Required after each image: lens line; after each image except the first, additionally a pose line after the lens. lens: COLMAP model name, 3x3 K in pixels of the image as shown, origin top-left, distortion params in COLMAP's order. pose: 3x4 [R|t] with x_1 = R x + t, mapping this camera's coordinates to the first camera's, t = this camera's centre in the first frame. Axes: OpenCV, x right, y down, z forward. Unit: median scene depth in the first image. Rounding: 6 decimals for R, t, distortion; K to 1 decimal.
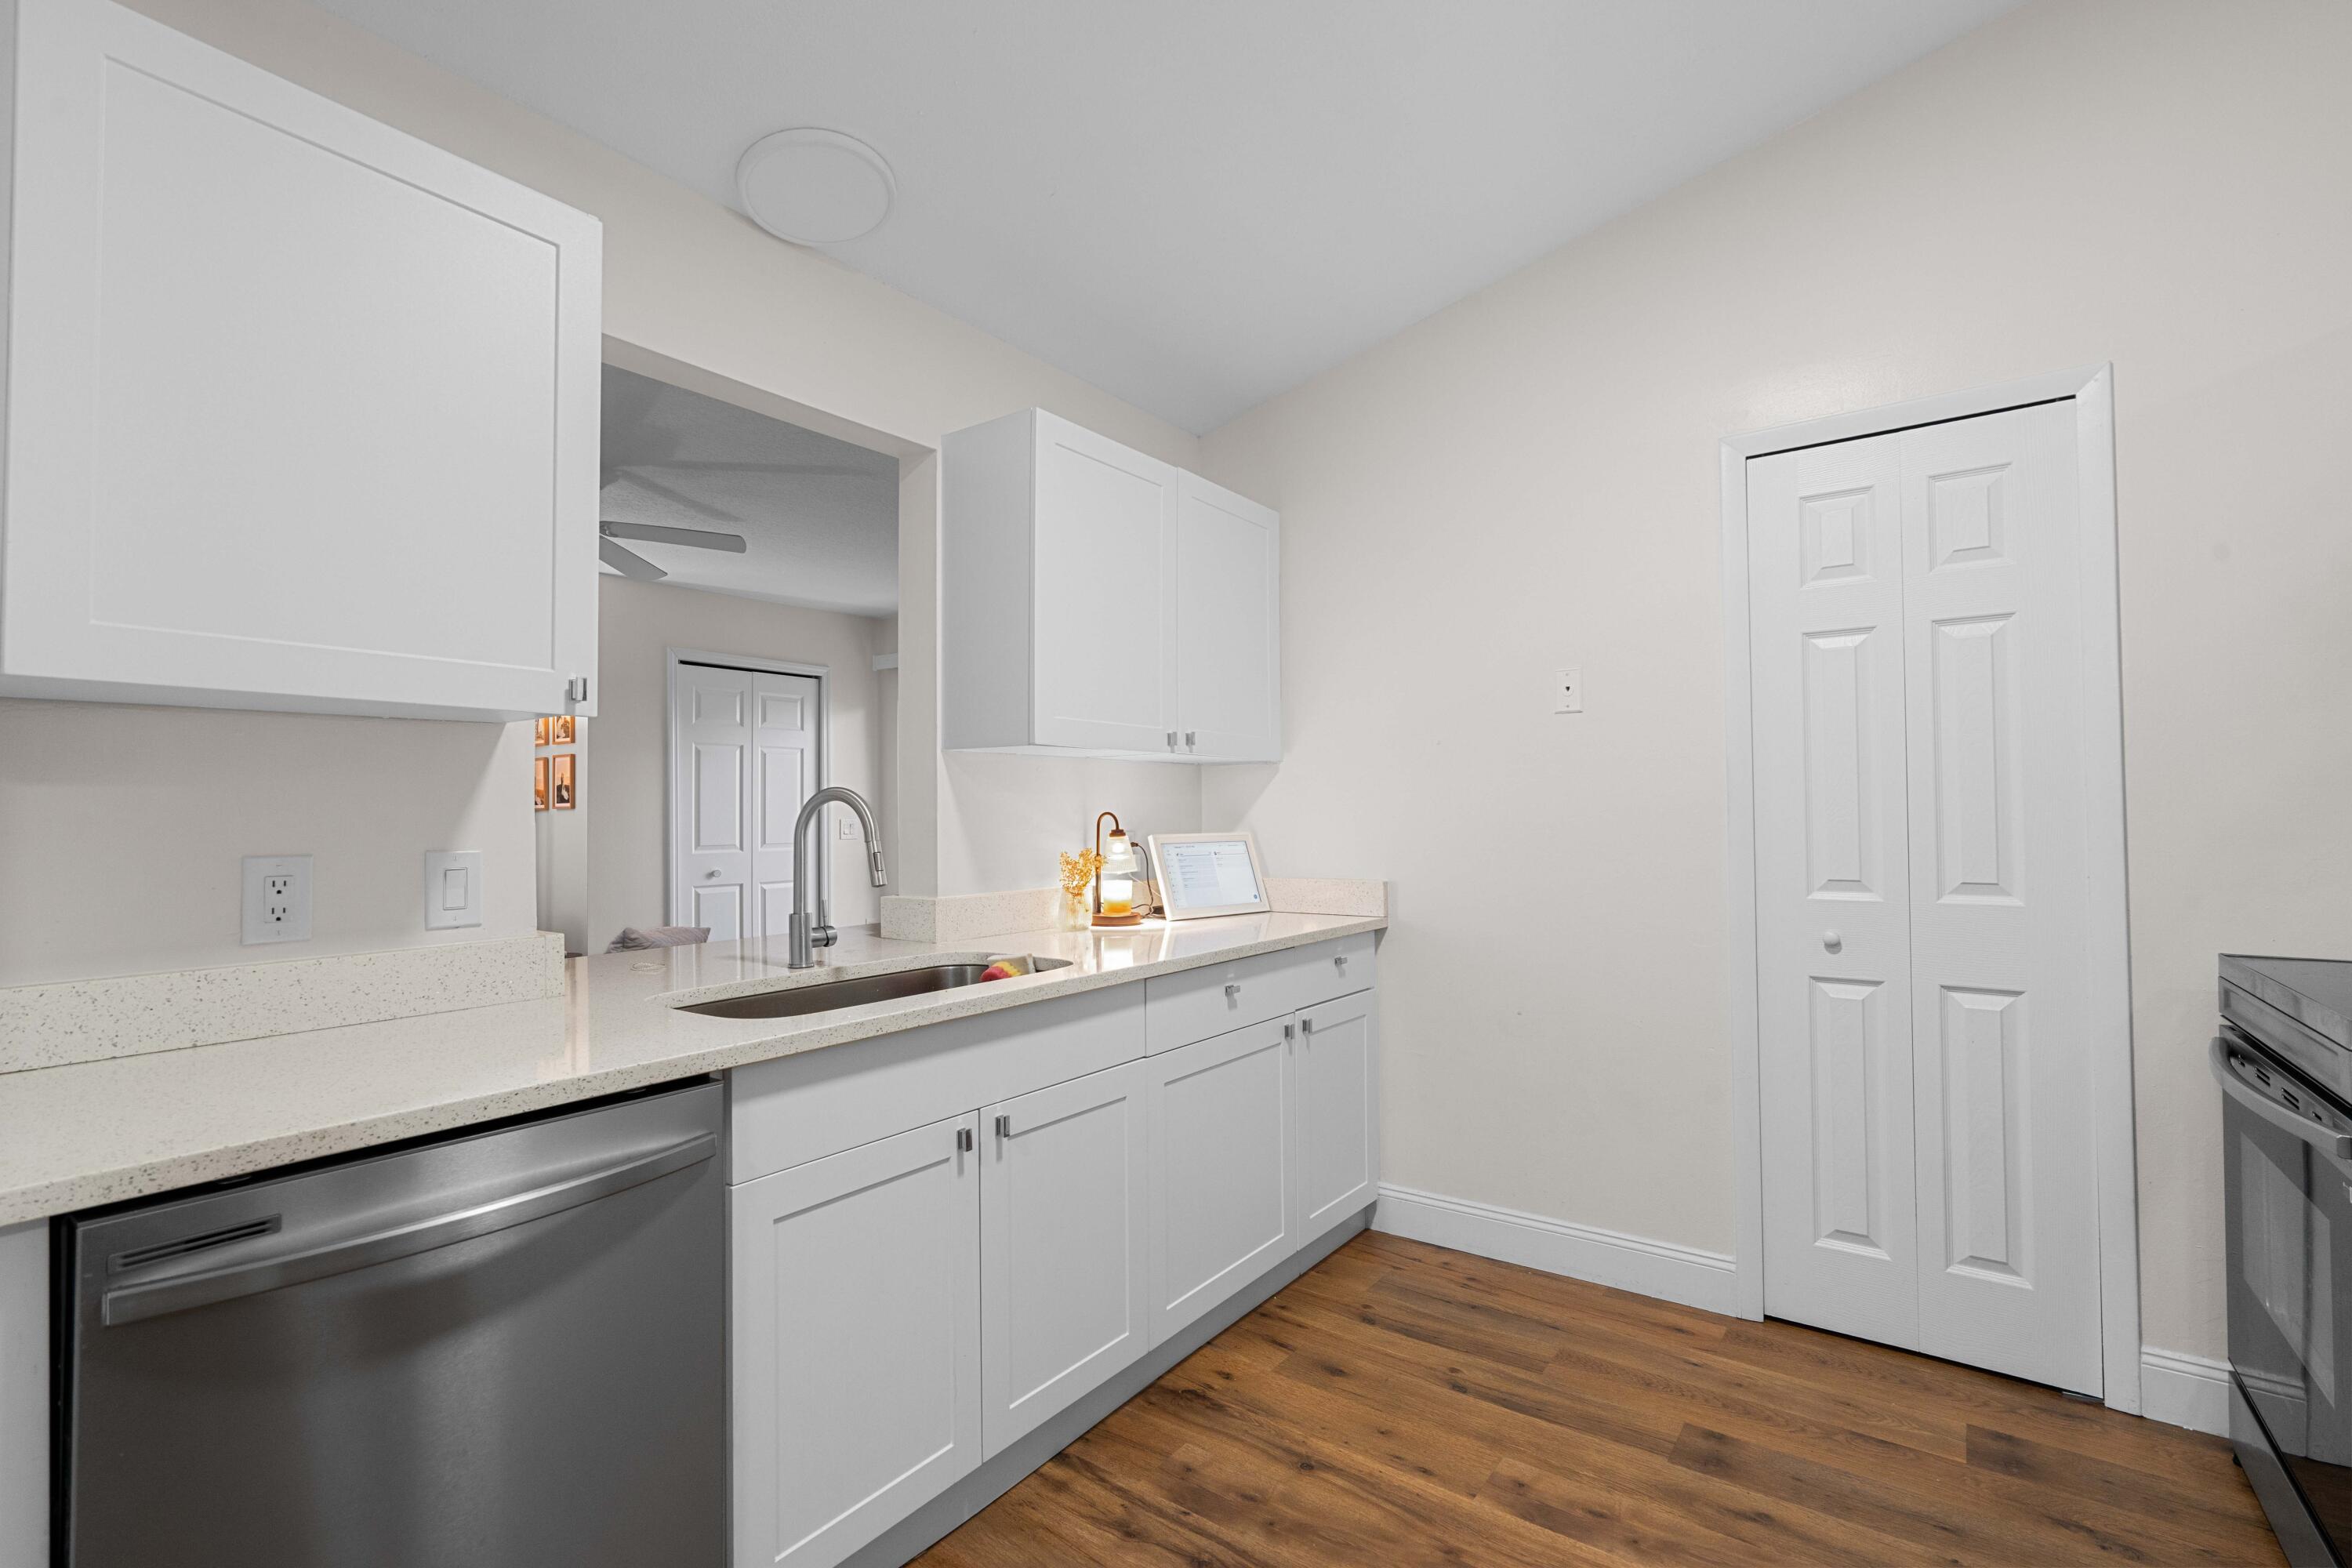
lens RADIAL K [[1055.9, 0, 1175.6], [0, 1055.9, 796.8], [0, 0, 1]] dist [-0.008403, 0.004489]
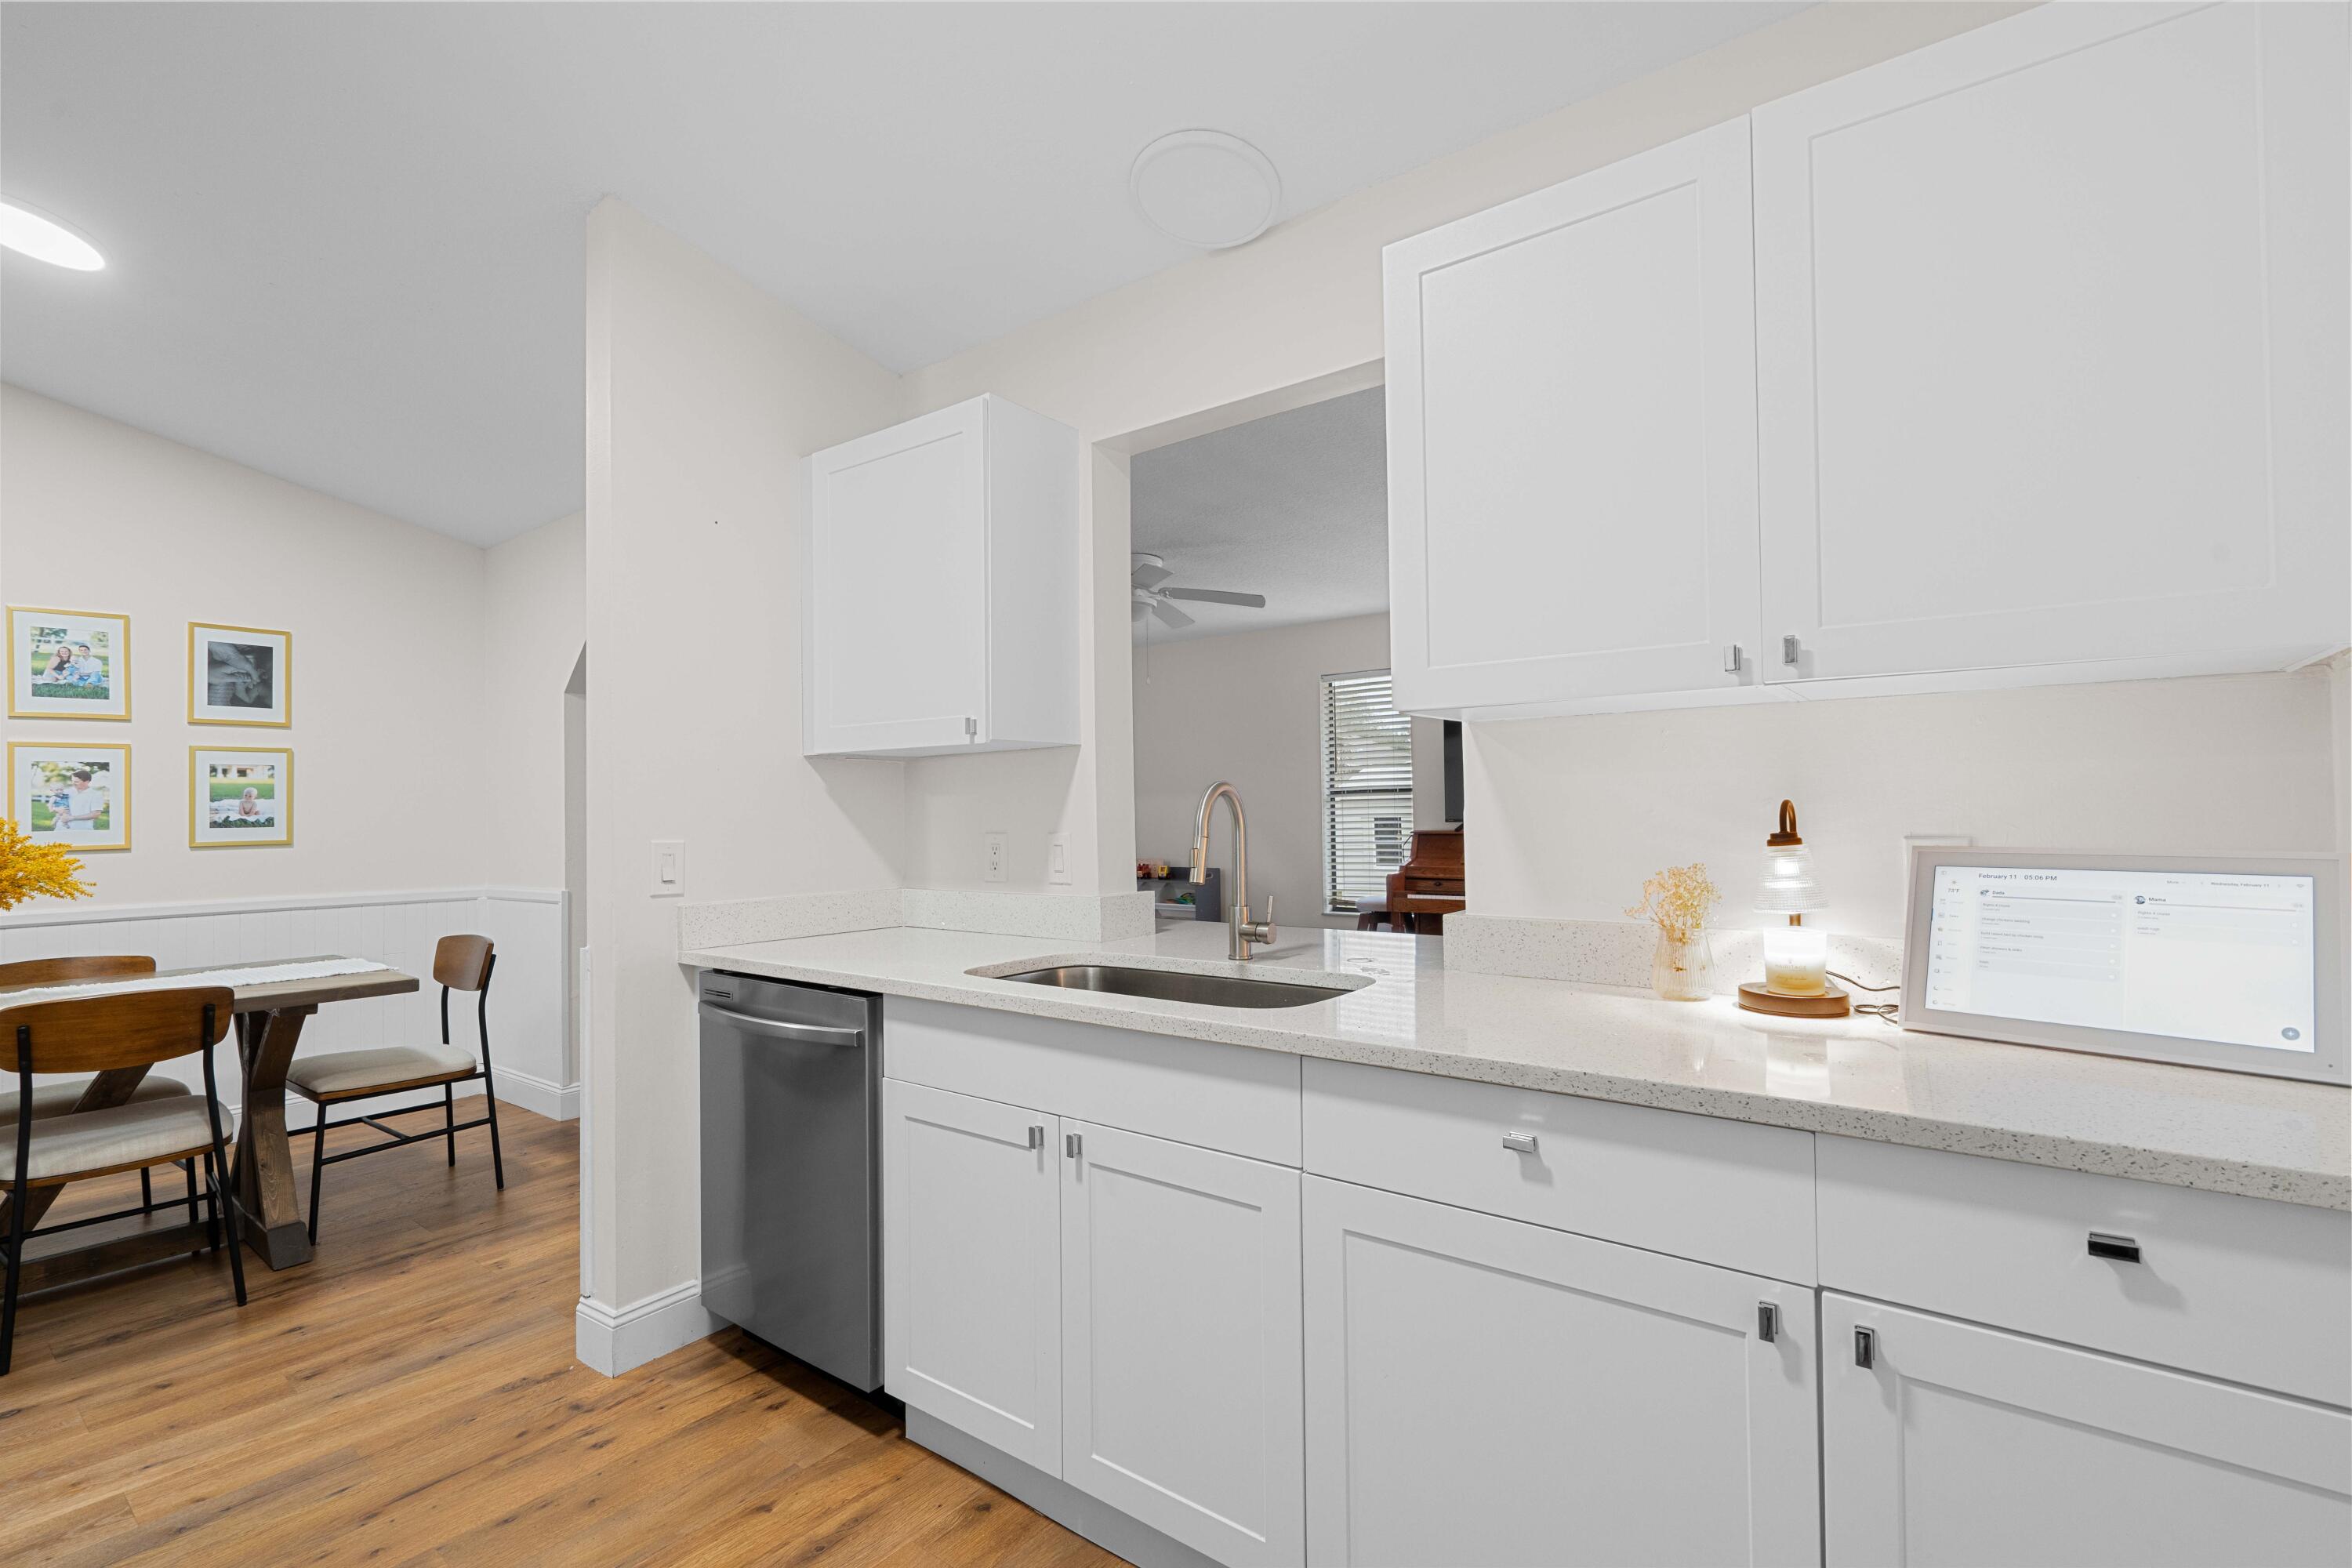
lens RADIAL K [[1055.9, 0, 1160.2], [0, 1055.9, 789.6], [0, 0, 1]] dist [-0.008403, 0.004489]
pose [[-0.022625, -0.010303, -0.999691, 0.620129], [0.029613, 0.999501, -0.010971, 0.006109], [0.999305, -0.029852, -0.022309, 0.883950]]
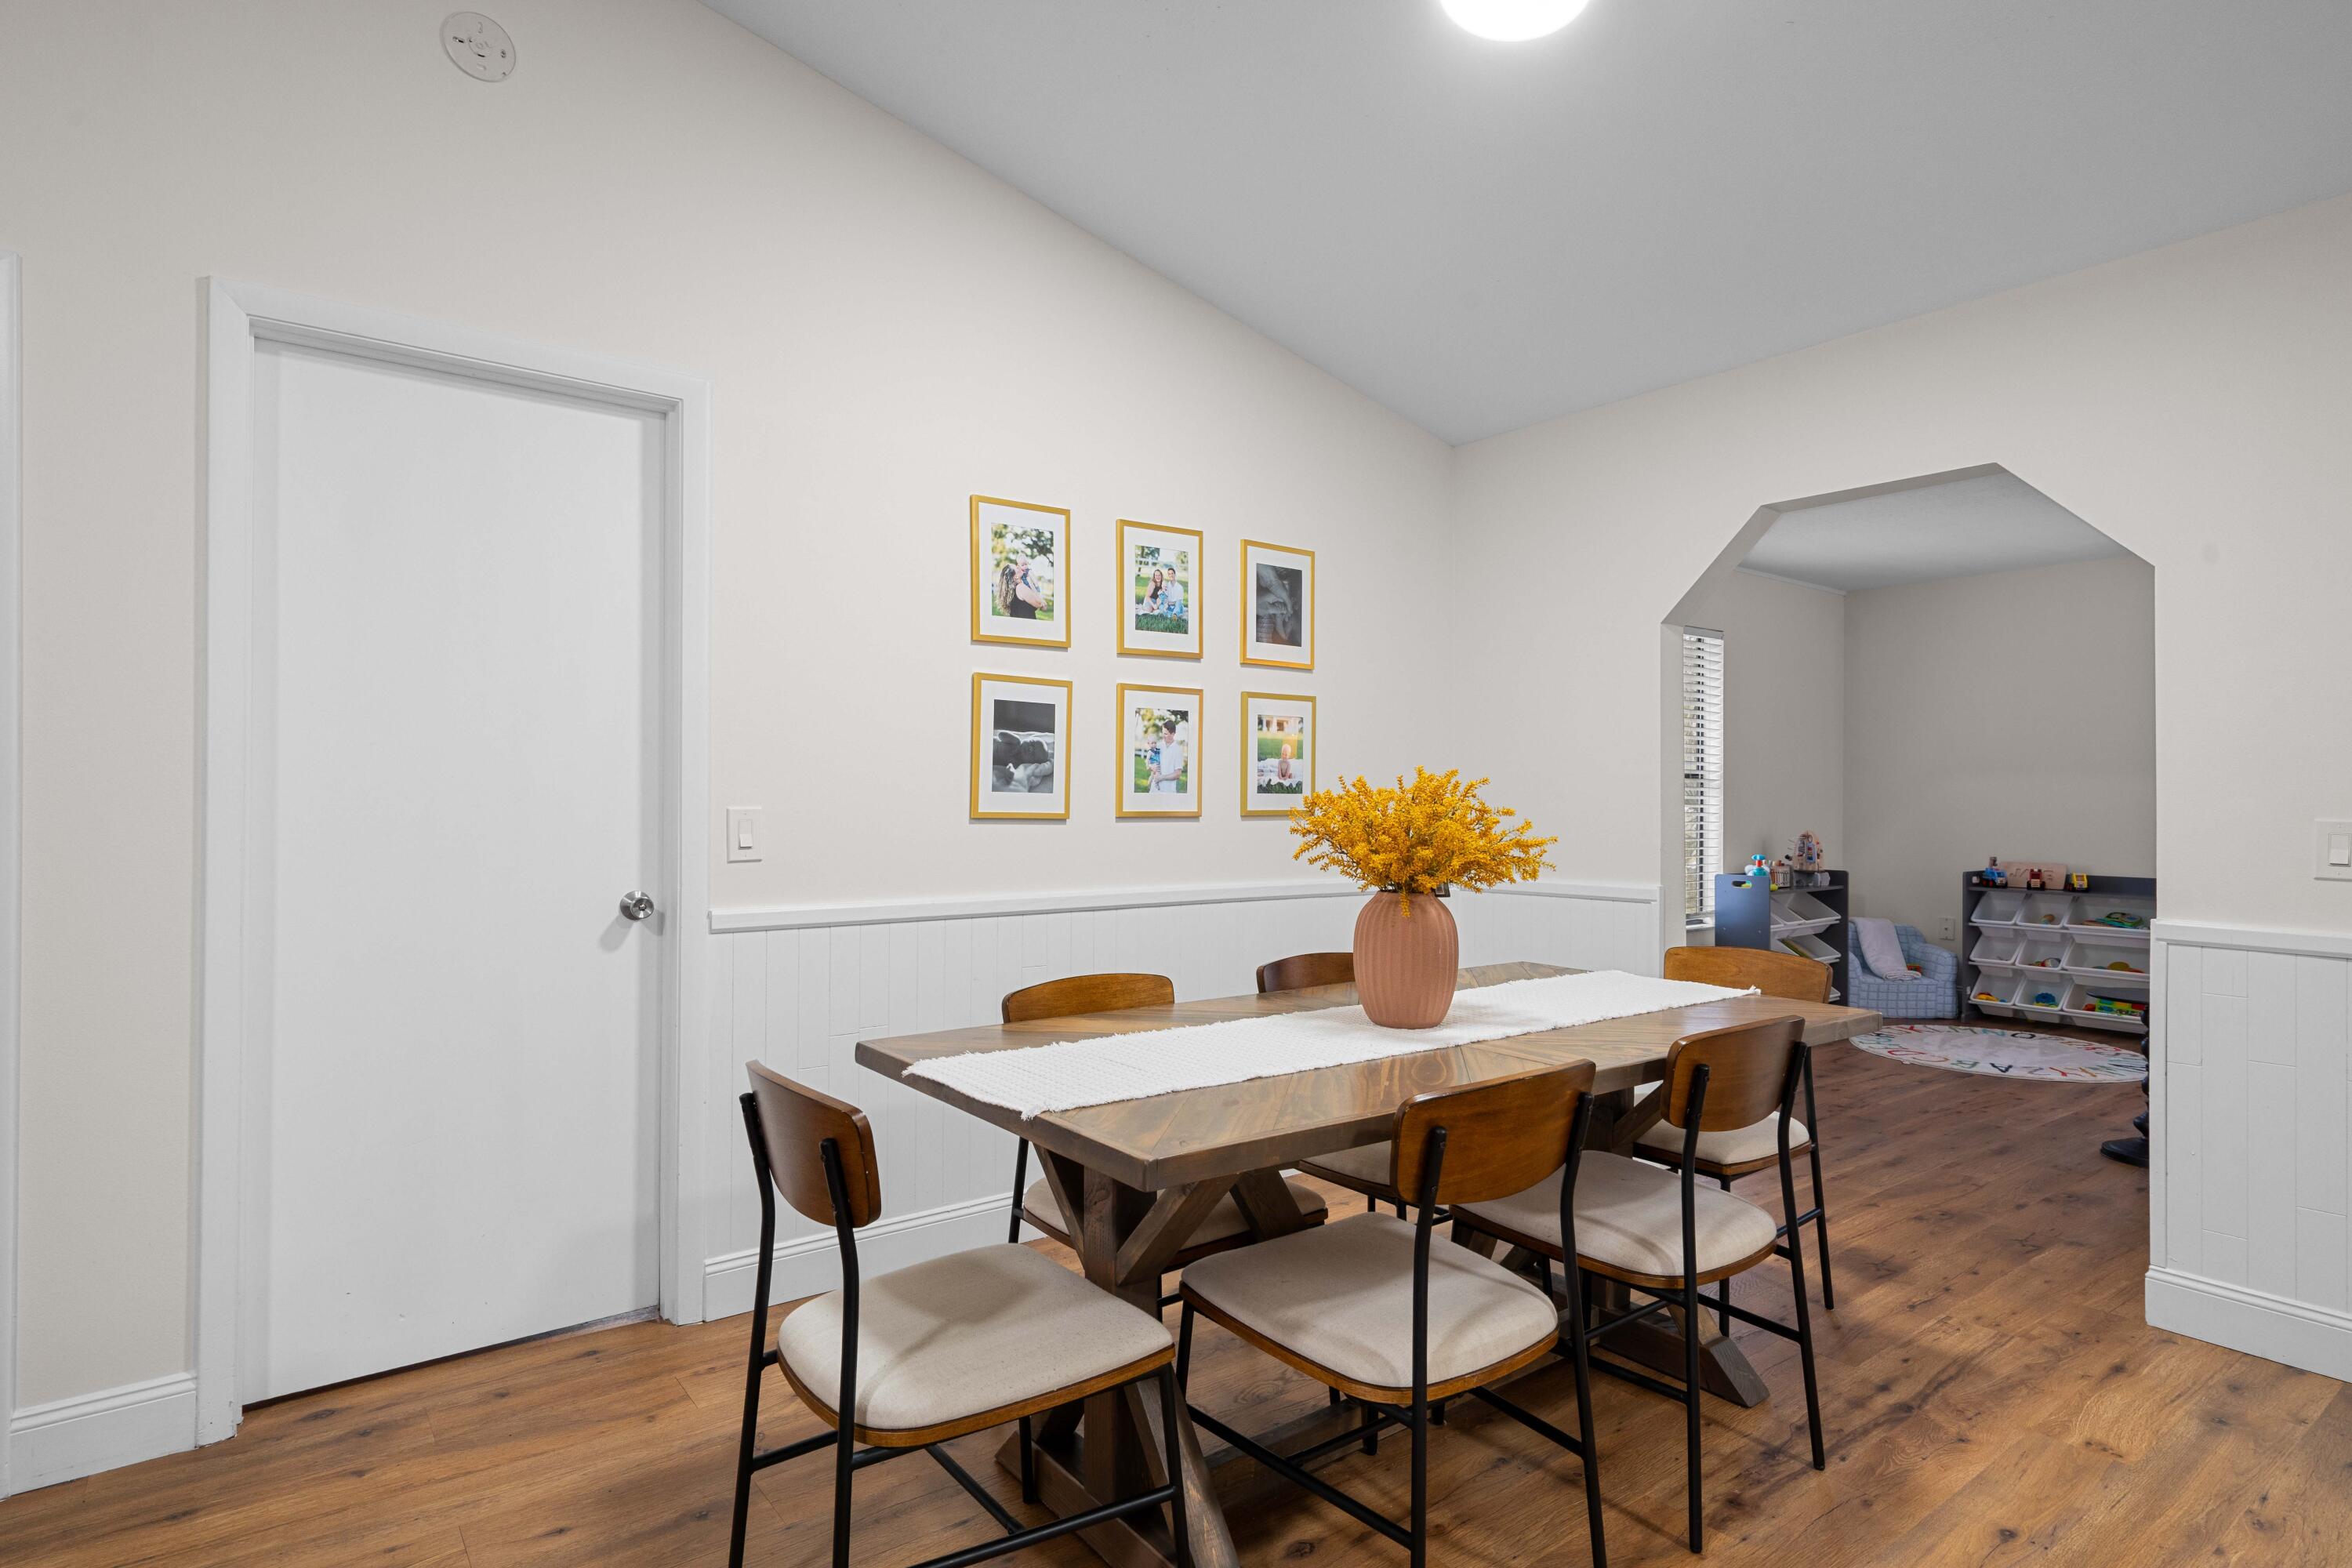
lens RADIAL K [[1229.7, 0, 1175.9], [0, 1229.7, 794.5], [0, 0, 1]] dist [0.002679, -0.000543]
pose [[-0.273535, 0.009519, -0.961815, 0.537482], [0.008330, 0.999937, 0.007527, -0.007638], [0.961826, -0.005953, -0.273597, -0.396534]]
